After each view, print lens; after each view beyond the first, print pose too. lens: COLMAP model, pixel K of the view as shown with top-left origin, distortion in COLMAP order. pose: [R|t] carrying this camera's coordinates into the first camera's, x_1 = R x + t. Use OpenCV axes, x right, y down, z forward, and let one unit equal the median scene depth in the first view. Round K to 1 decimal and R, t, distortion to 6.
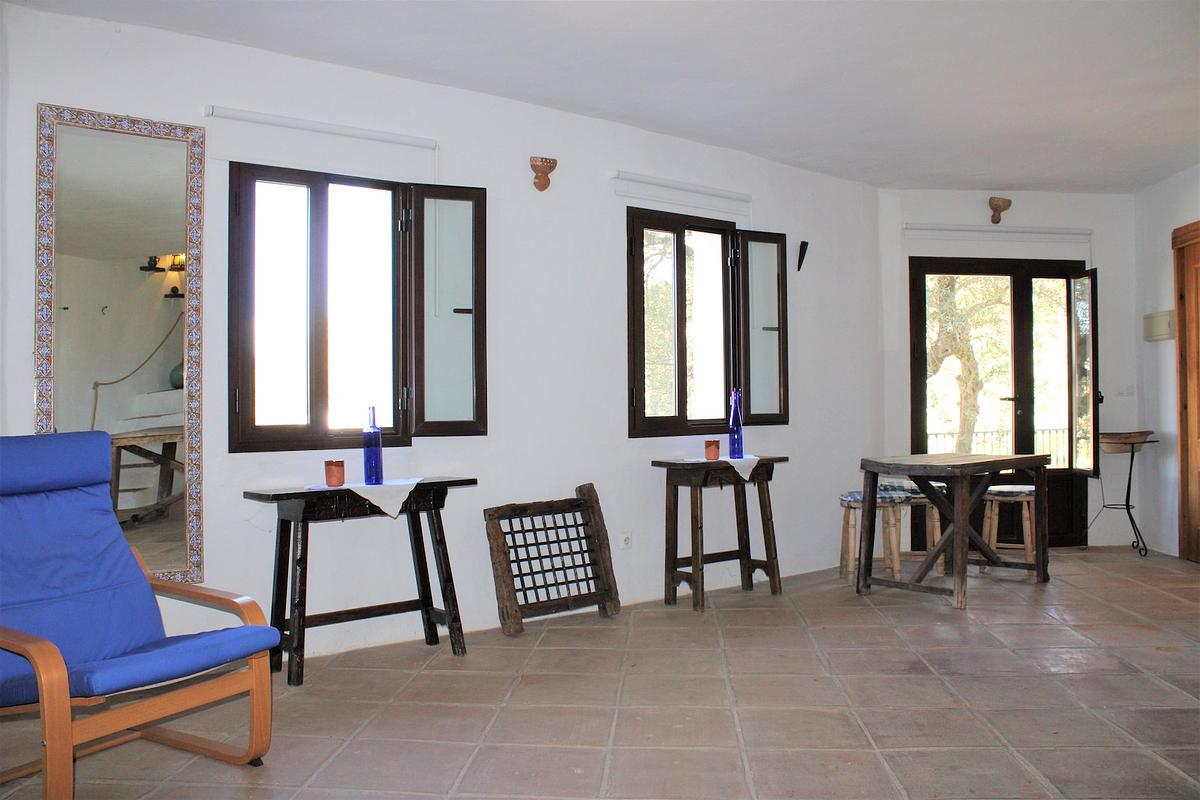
lens RADIAL K [[987.5, 0, 600.0], [0, 987.5, 400.0], [0, 0, 1]] dist [-0.165095, 0.143246]
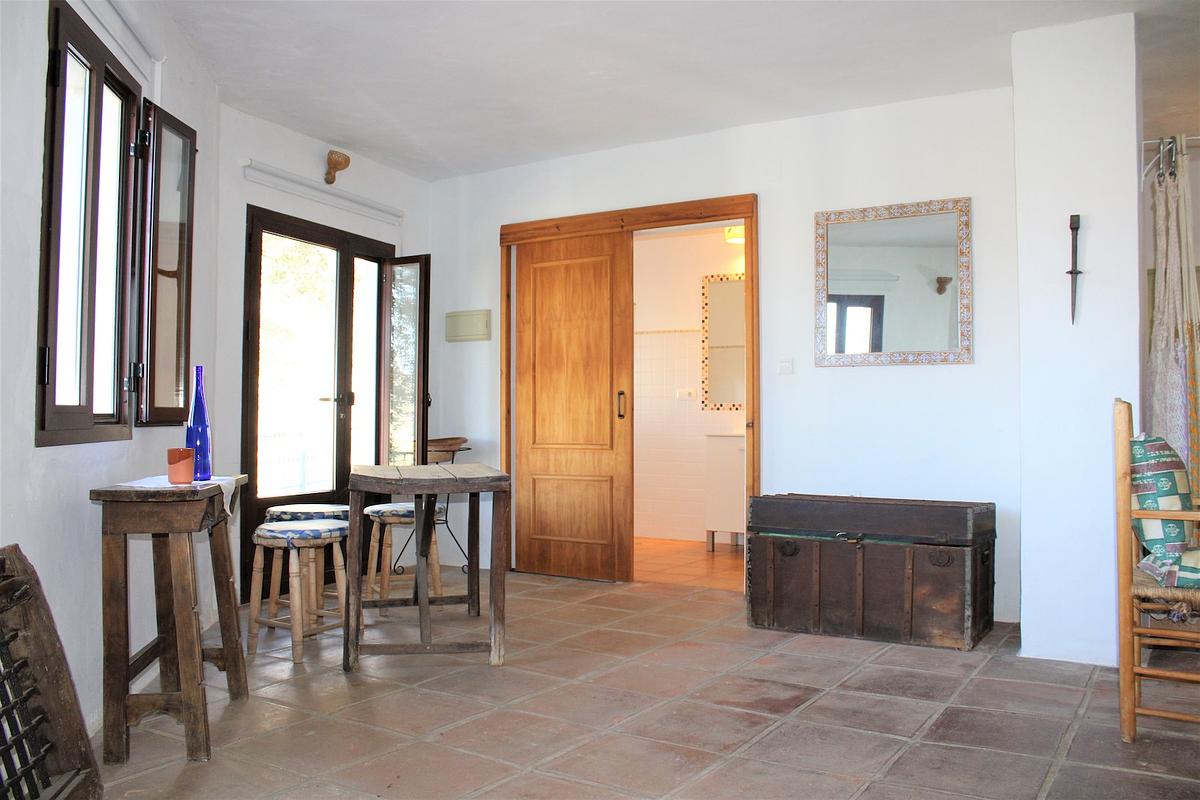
lens RADIAL K [[987.5, 0, 600.0], [0, 987.5, 400.0], [0, 0, 1]] dist [-0.165095, 0.143246]
pose [[0.481004, 0.026236, 0.876326, -0.225291], [-0.006396, 0.999631, -0.026417, 0.023125], [-0.876695, 0.007102, 0.480994, 0.471416]]
